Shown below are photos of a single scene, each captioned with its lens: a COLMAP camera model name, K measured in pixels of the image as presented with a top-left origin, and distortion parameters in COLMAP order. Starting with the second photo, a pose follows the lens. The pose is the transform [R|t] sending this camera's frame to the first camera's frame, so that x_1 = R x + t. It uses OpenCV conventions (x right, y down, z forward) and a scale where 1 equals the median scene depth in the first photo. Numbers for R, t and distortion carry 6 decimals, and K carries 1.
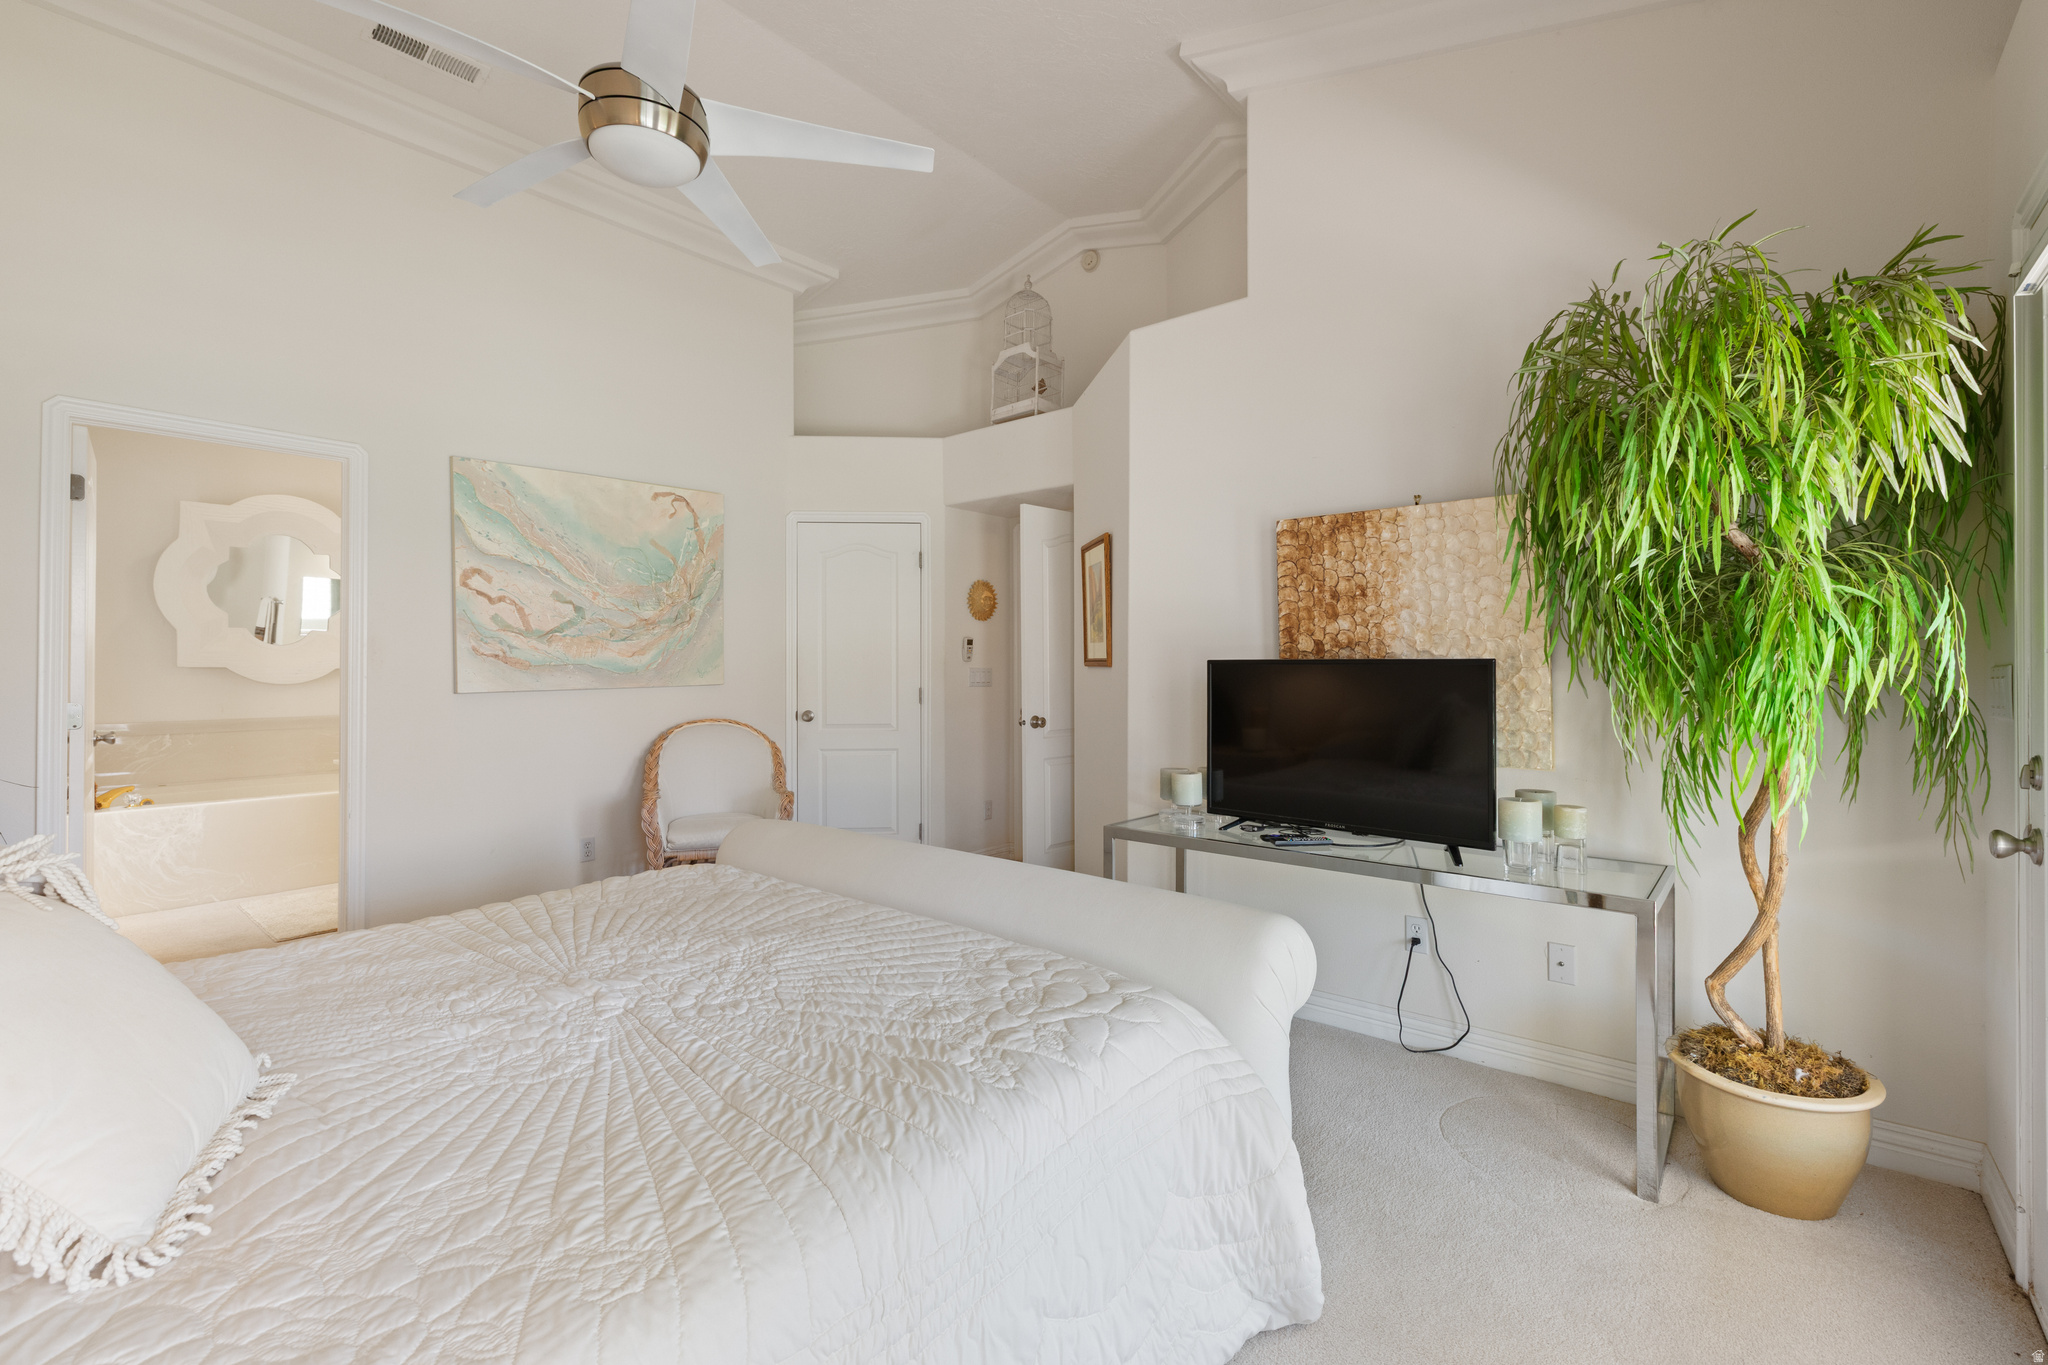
lens RADIAL K [[883.0, 0, 1028.8], [0, 883.0, 676.6], [0, 0, 1]] dist [0.000791, 0.000566]
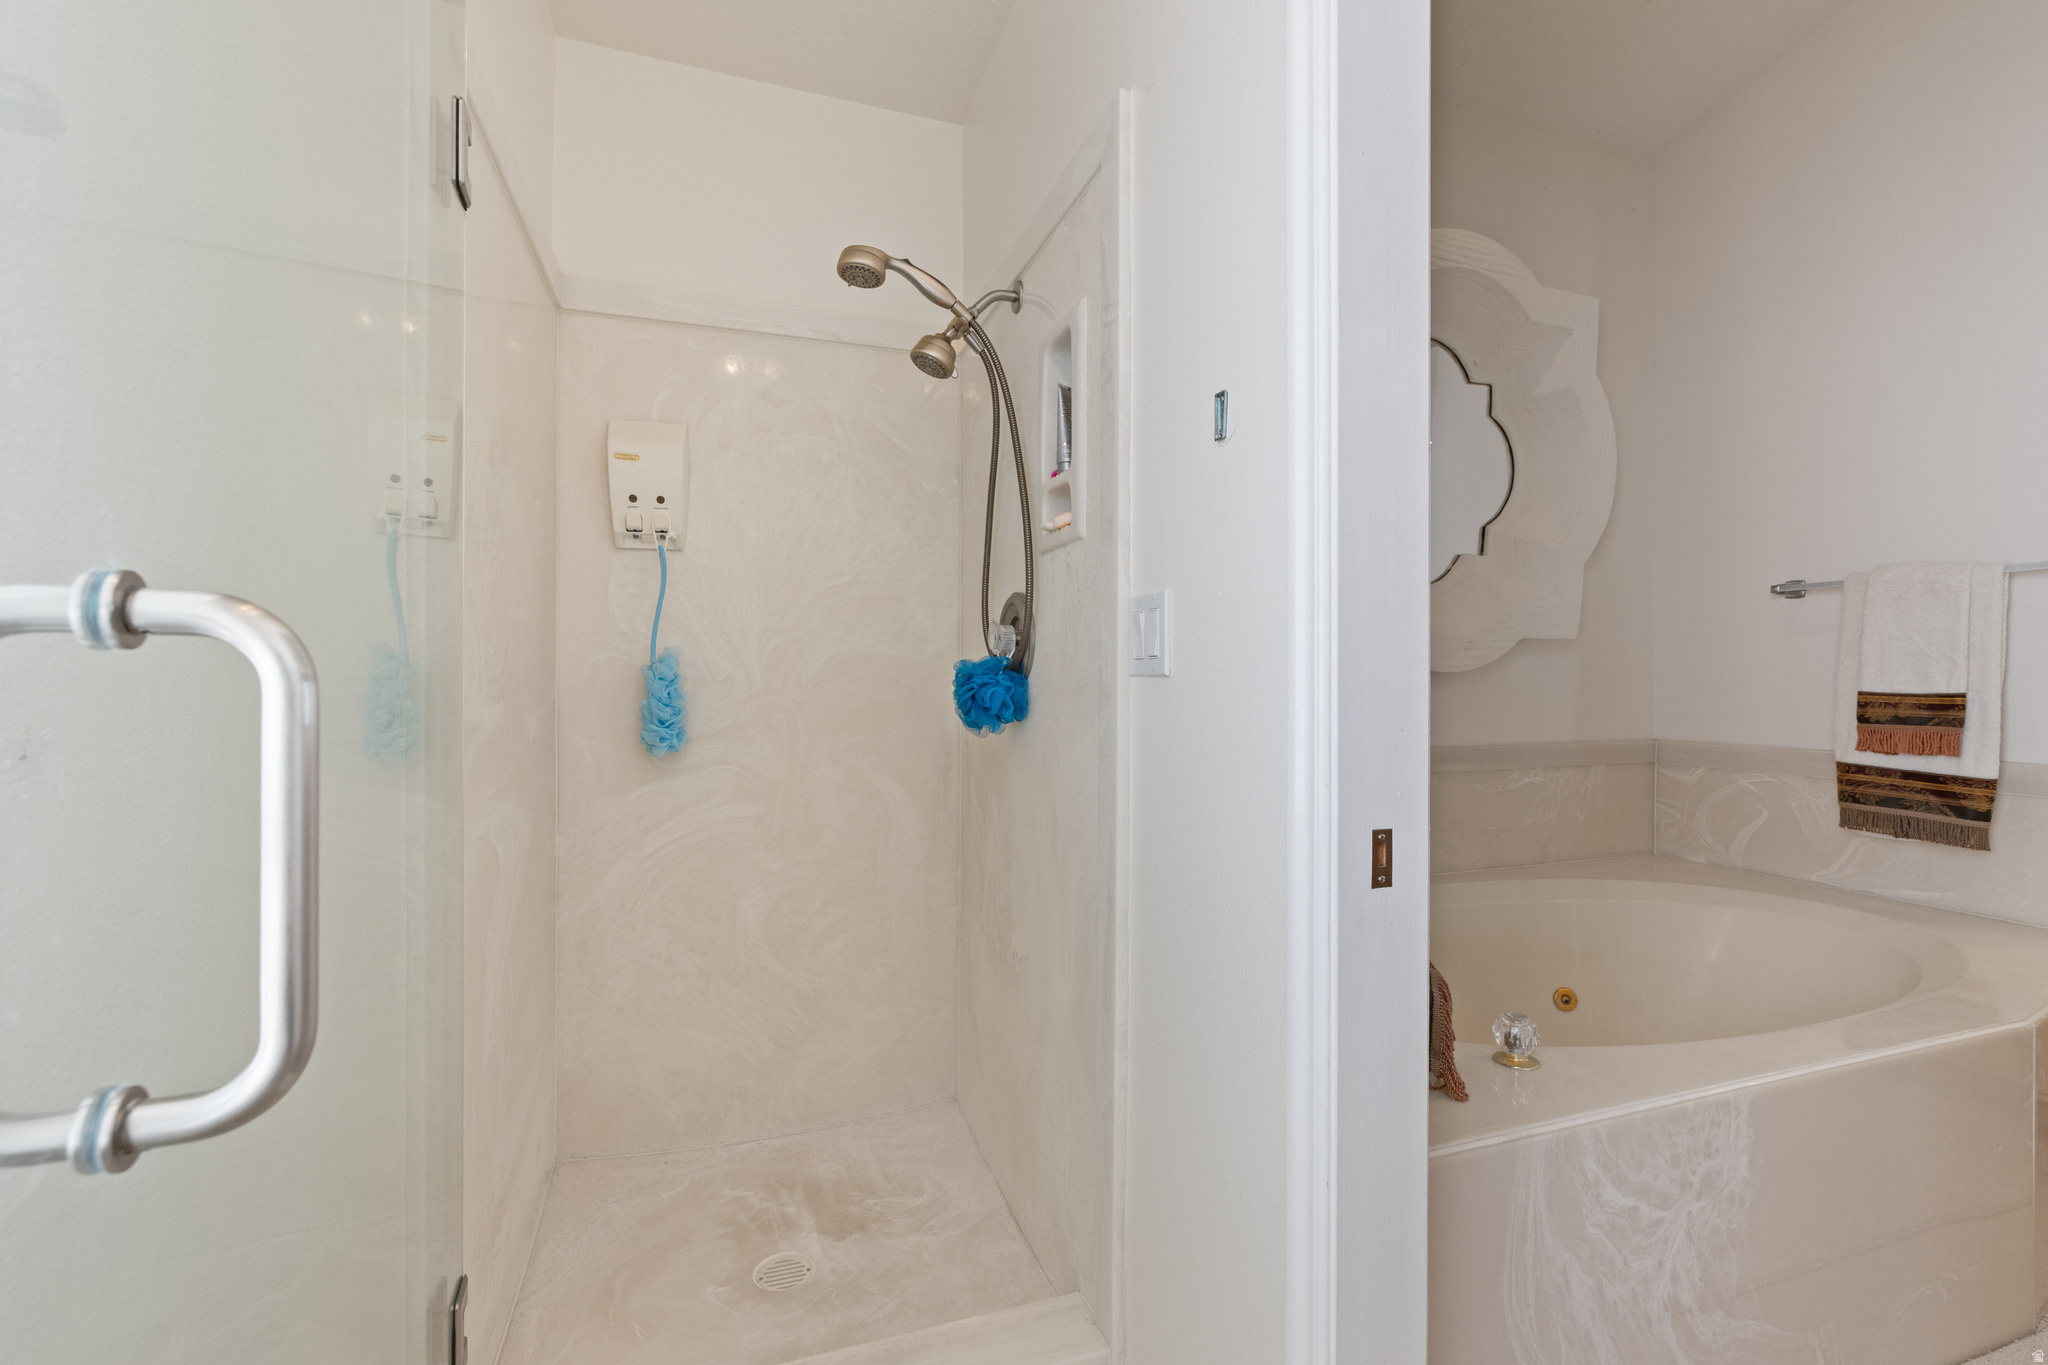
lens RADIAL K [[879.7, 0, 1031.6], [0, 879.7, 684.2], [0, 0, 1]] dist [0.002823, 0.000393]
pose [[0.853063, 0.001654, -0.521805, -0.996073], [-0.001408, 0.999999, 0.000868, 0.019002], [0.521806, -0.000006, 0.853064, 0.656732]]
